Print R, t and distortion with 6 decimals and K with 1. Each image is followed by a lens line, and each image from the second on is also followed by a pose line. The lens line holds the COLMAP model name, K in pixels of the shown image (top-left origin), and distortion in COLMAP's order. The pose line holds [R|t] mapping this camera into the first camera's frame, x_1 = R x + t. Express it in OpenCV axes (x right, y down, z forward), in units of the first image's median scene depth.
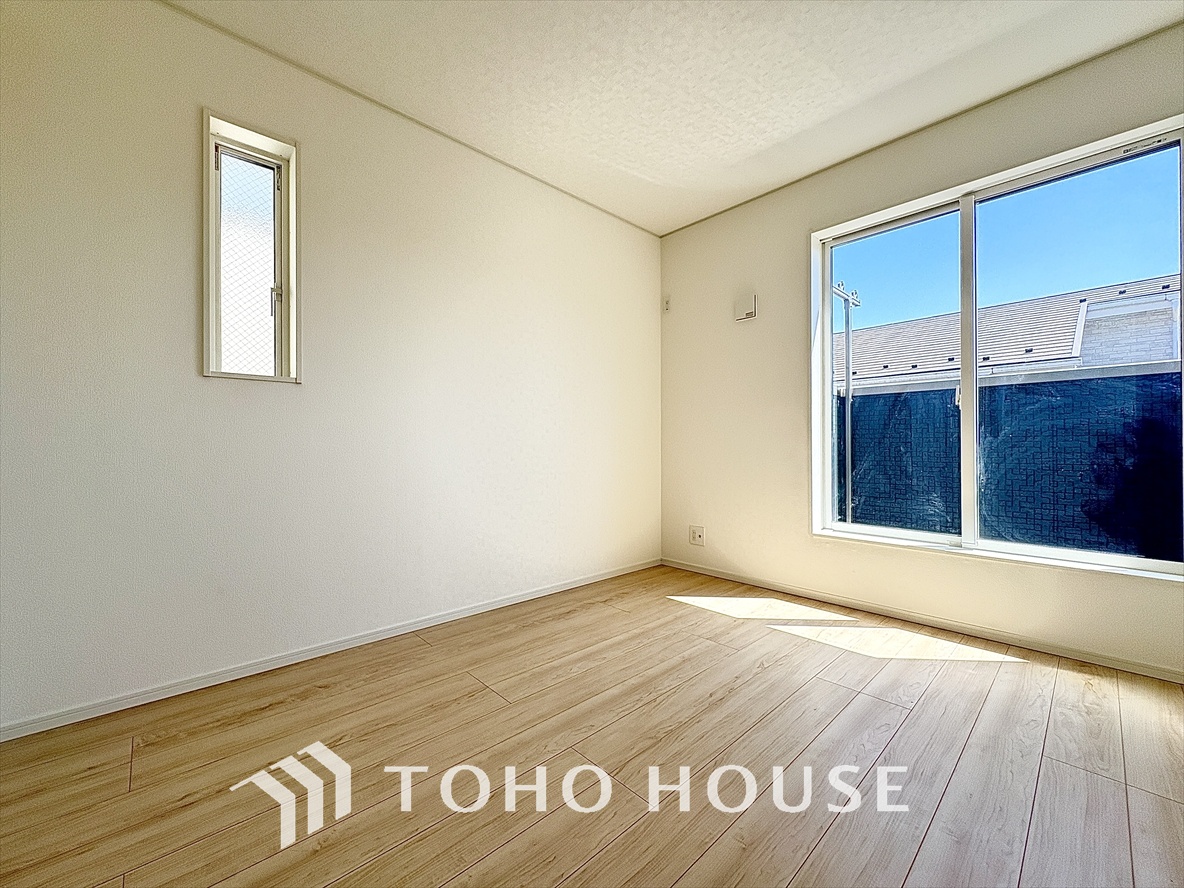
lens RADIAL K [[471.2, 0, 591.0], [0, 471.2, 445.4], [0, 0, 1]] dist [-0.000446, -0.000082]
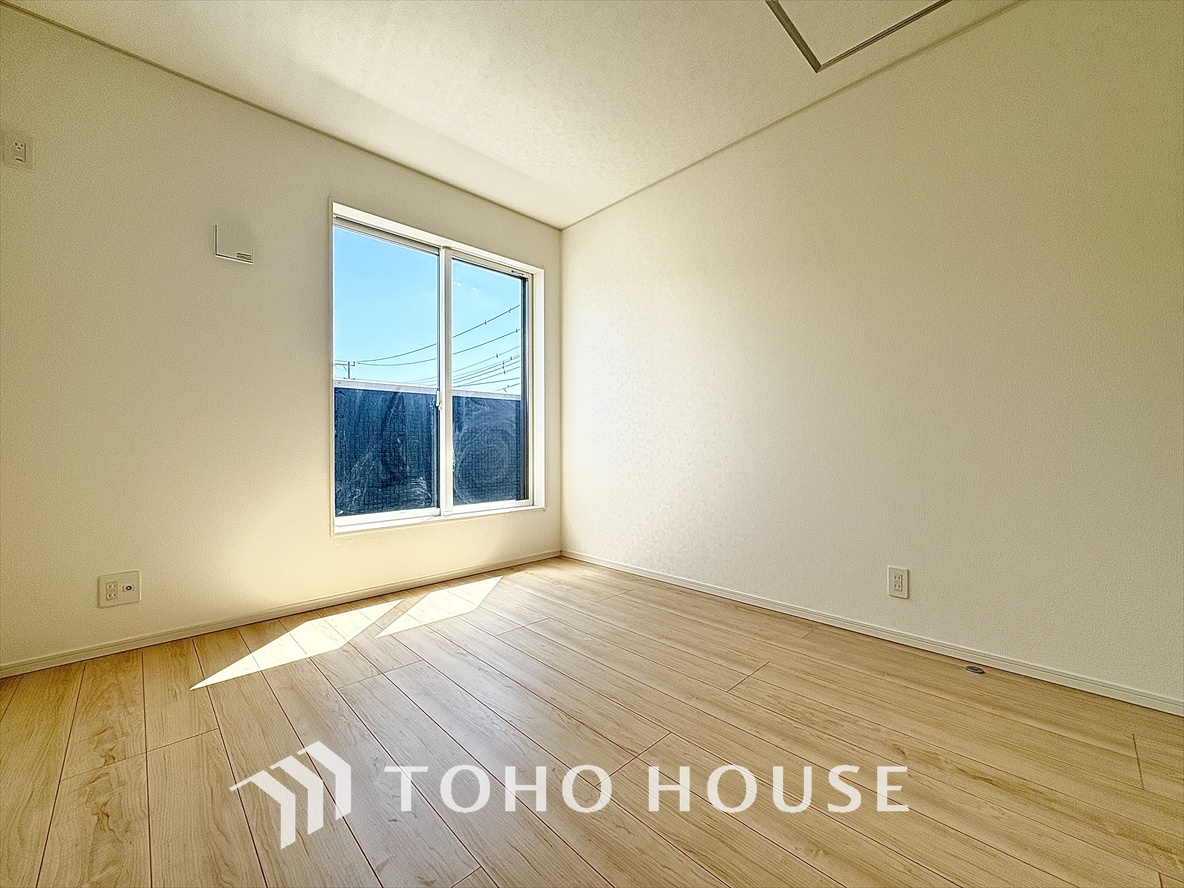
lens RADIAL K [[471.2, 0, 593.2], [0, 471.2, 446.3], [0, 0, 1]] dist [-0.000446, -0.000082]
pose [[-0.022636, -0.007554, 0.999715, -0.510935], [-0.001974, 0.999970, 0.007511, 0.012881], [-0.999742, -0.001803, -0.022651, 0.591788]]
